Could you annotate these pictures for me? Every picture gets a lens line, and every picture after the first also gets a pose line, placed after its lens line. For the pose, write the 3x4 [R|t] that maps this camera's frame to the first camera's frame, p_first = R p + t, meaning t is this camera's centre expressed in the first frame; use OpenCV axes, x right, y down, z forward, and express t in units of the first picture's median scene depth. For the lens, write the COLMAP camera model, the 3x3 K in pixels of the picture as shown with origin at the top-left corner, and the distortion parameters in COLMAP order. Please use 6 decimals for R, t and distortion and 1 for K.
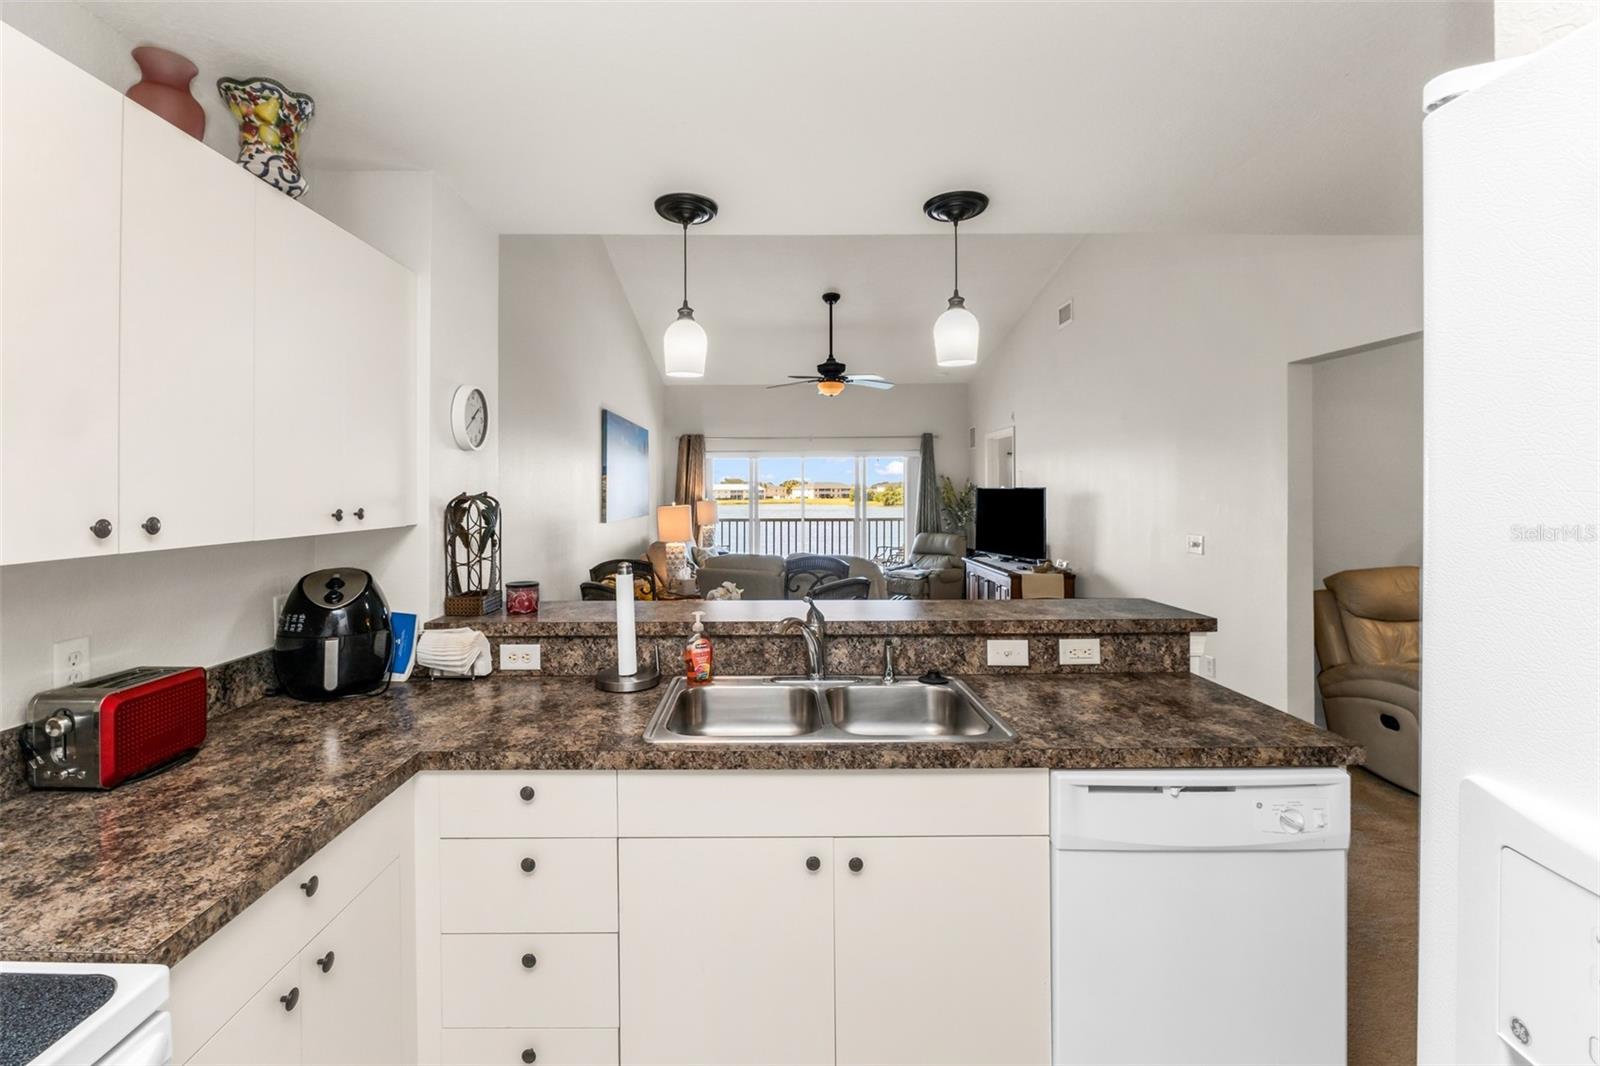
lens RADIAL K [[693.1, 0, 747.9], [0, 693.1, 487.0], [0, 0, 1]] dist [0.007359, -0.006714]
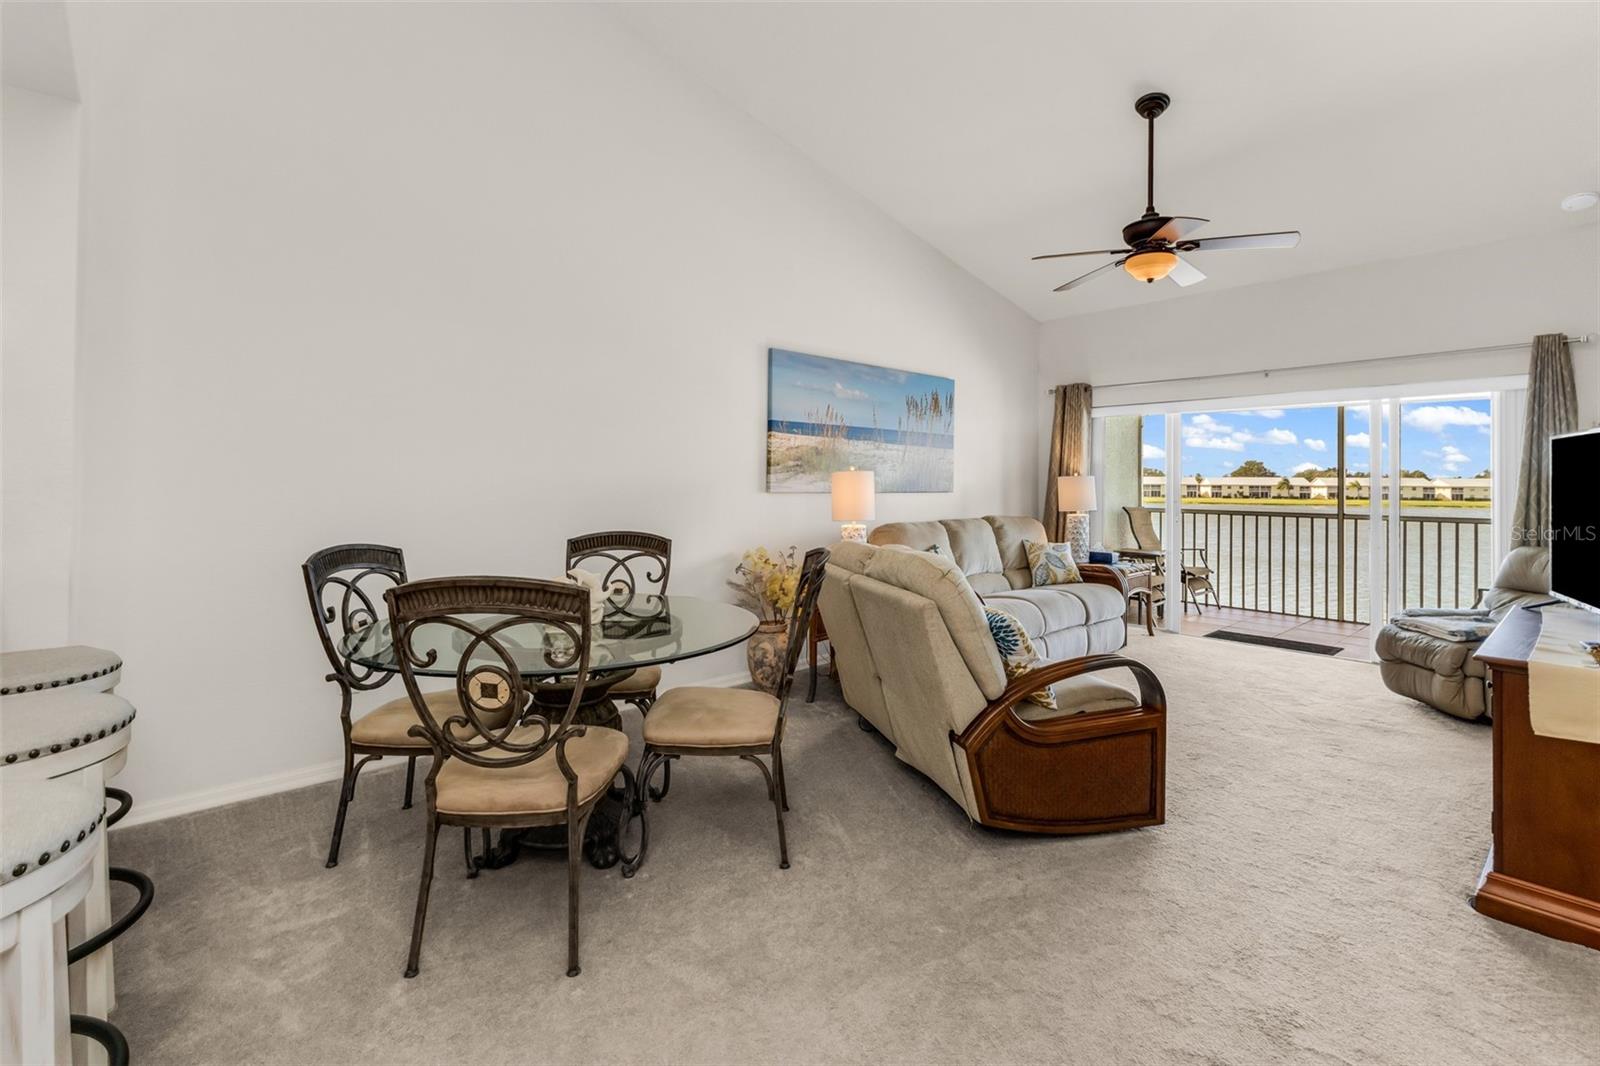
lens RADIAL K [[689.4, 0, 794.2], [0, 689.4, 471.8], [0, 0, 1]] dist [0.003937, -0.000925]
pose [[0.688570, -0.000638, -0.725169, 0.368068], [-0.007346, 0.999942, -0.007855, 0.033303], [0.725132, 0.010735, 0.688526, 0.463444]]
